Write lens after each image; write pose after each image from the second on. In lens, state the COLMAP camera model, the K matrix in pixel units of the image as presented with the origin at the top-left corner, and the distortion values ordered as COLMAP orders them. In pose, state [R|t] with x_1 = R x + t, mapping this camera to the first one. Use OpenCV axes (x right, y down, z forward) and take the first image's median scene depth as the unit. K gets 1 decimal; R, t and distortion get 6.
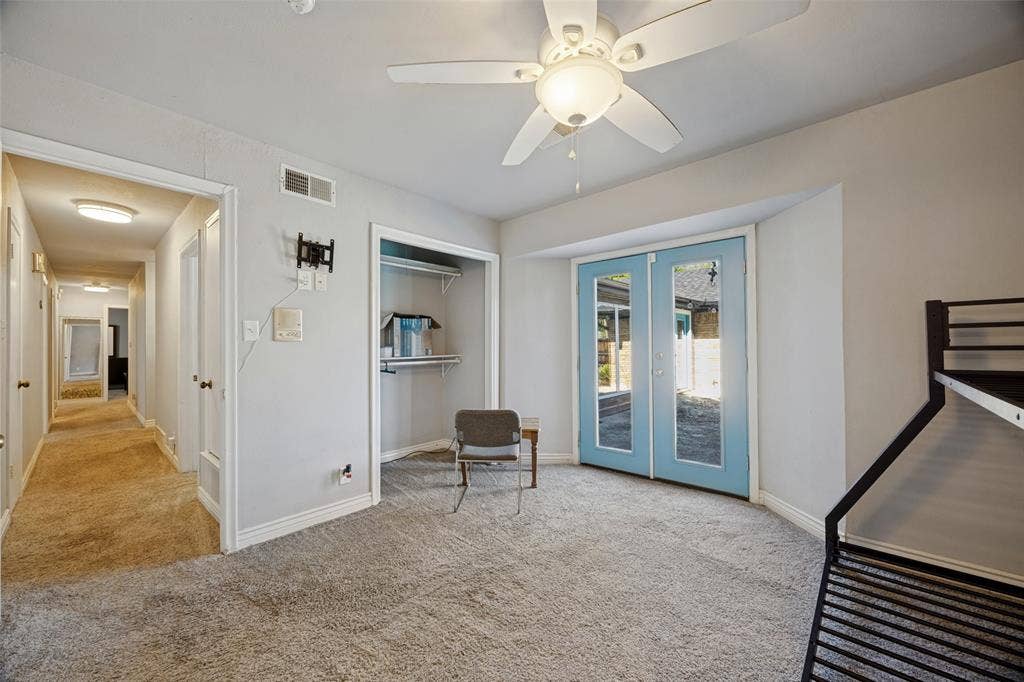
lens RADIAL K [[387.0, 0, 515.8], [0, 387.0, 340.9], [0, 0, 1]] dist [0.000823, -0.003903]
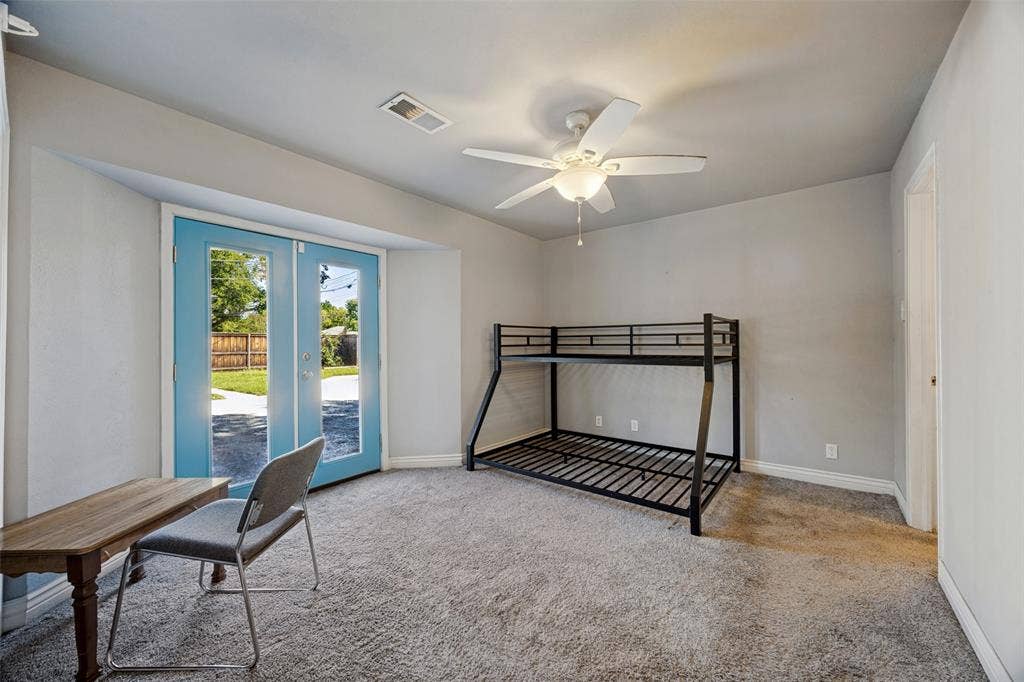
lens RADIAL K [[387.0, 0, 515.8], [0, 387.0, 340.9], [0, 0, 1]] dist [0.000823, -0.003903]
pose [[-0.065111, 0.016586, 0.997740, -0.729084], [-0.005769, 0.999839, -0.016997, 0.018260], [-0.997861, -0.006863, -0.065005, 0.715939]]
